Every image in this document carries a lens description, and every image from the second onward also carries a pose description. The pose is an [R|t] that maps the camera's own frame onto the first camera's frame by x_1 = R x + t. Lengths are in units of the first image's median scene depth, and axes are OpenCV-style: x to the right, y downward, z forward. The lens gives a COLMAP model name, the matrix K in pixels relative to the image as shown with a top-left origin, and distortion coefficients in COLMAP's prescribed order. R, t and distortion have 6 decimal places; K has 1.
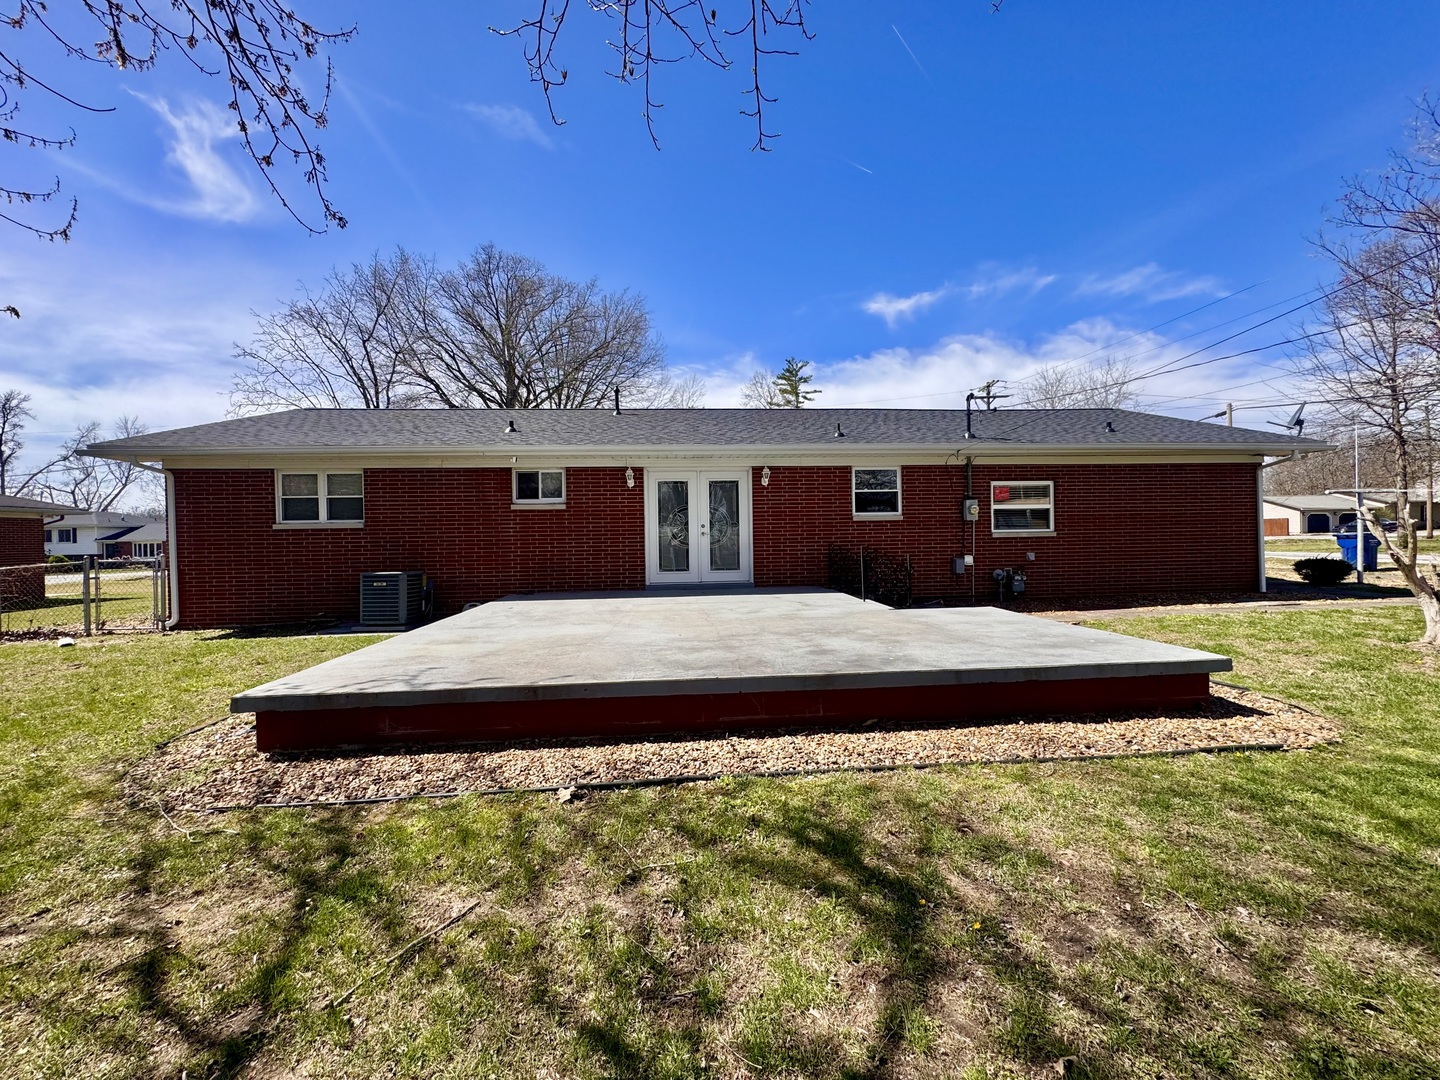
lens RADIAL K [[575.0, 0, 722.1], [0, 575.0, 545.3], [0, 0, 1]] dist [0.006833, 0.000610]
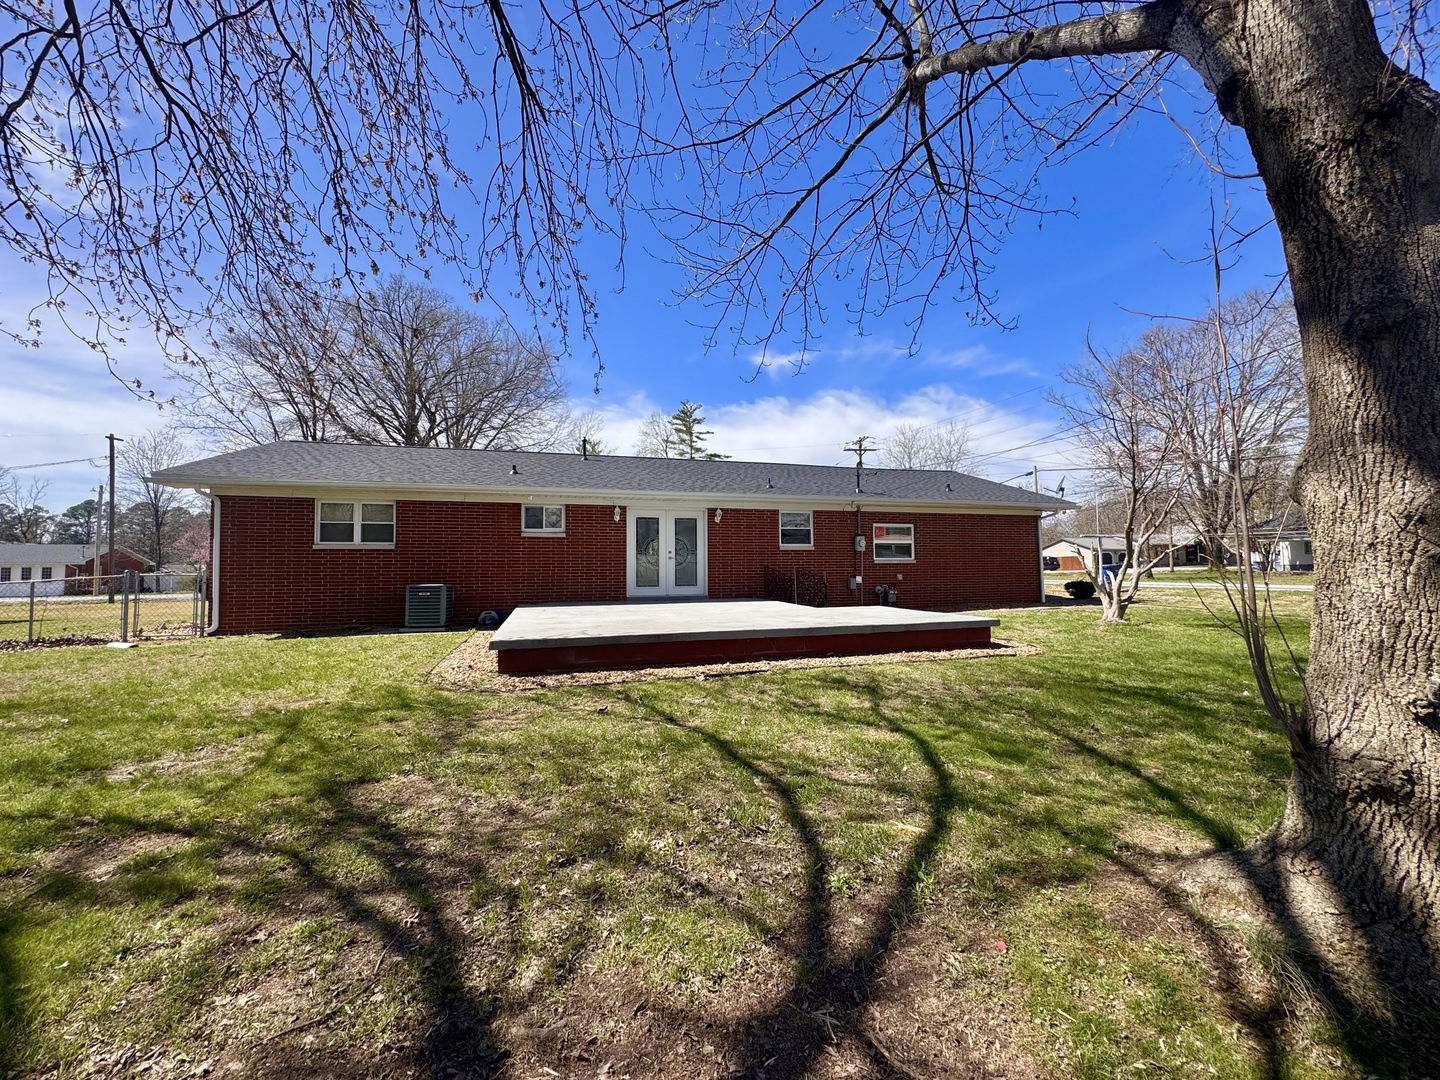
lens RADIAL K [[575.0, 0, 719.8], [0, 575.0, 534.5], [0, 0, 1]] dist [0.006833, 0.000610]
pose [[0.979828, 0.021055, 0.198731, -0.174763], [-0.006177, 0.997150, -0.075188, 0.023380], [-0.199748, 0.072444, 0.977166, -0.290085]]
